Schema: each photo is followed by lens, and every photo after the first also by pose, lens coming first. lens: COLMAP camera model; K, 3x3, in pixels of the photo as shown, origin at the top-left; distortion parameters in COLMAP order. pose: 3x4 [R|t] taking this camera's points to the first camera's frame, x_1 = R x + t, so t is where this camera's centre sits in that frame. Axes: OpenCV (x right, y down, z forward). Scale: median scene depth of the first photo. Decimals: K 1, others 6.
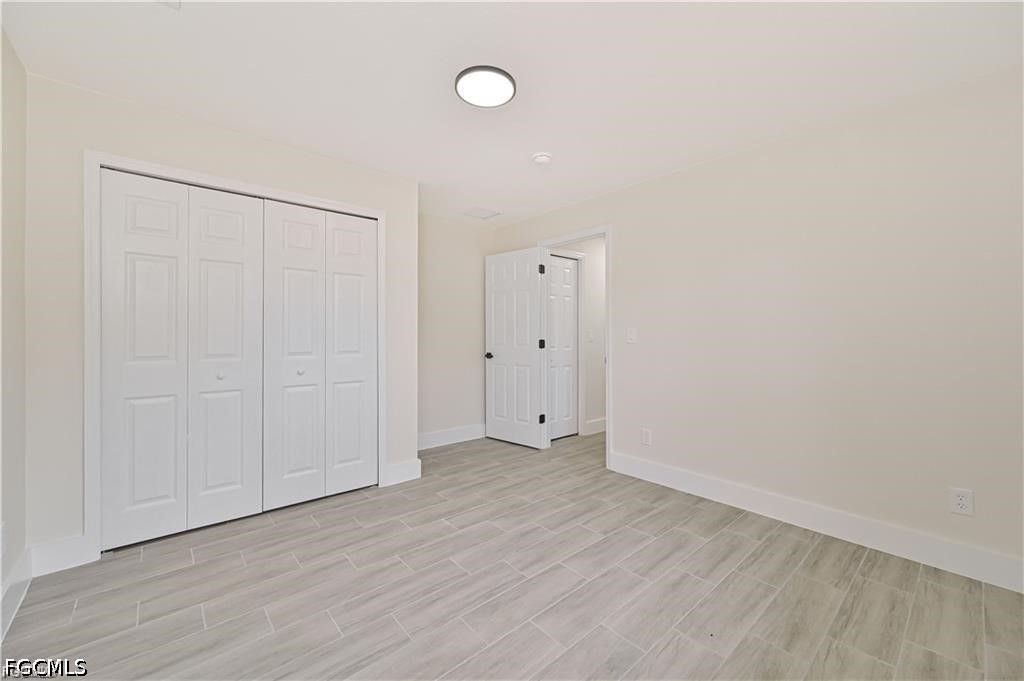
lens RADIAL K [[409.4, 0, 511.4], [0, 409.4, 336.6], [0, 0, 1]] dist [0.002077, 0.000171]
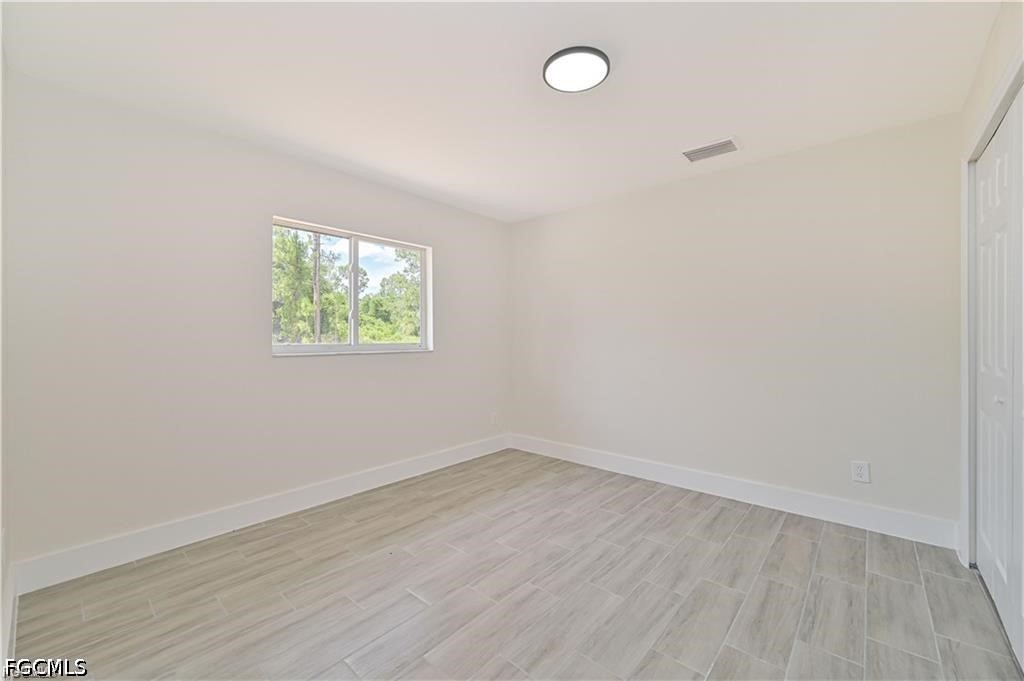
lens RADIAL K [[409.4, 0, 514.4], [0, 409.4, 334.8], [0, 0, 1]] dist [0.002077, 0.000171]
pose [[-0.991181, 0.000999, -0.132515, 0.212002], [0.001819, 0.999980, -0.006068, -0.008970], [0.132506, -0.006256, -0.991162, 2.036494]]
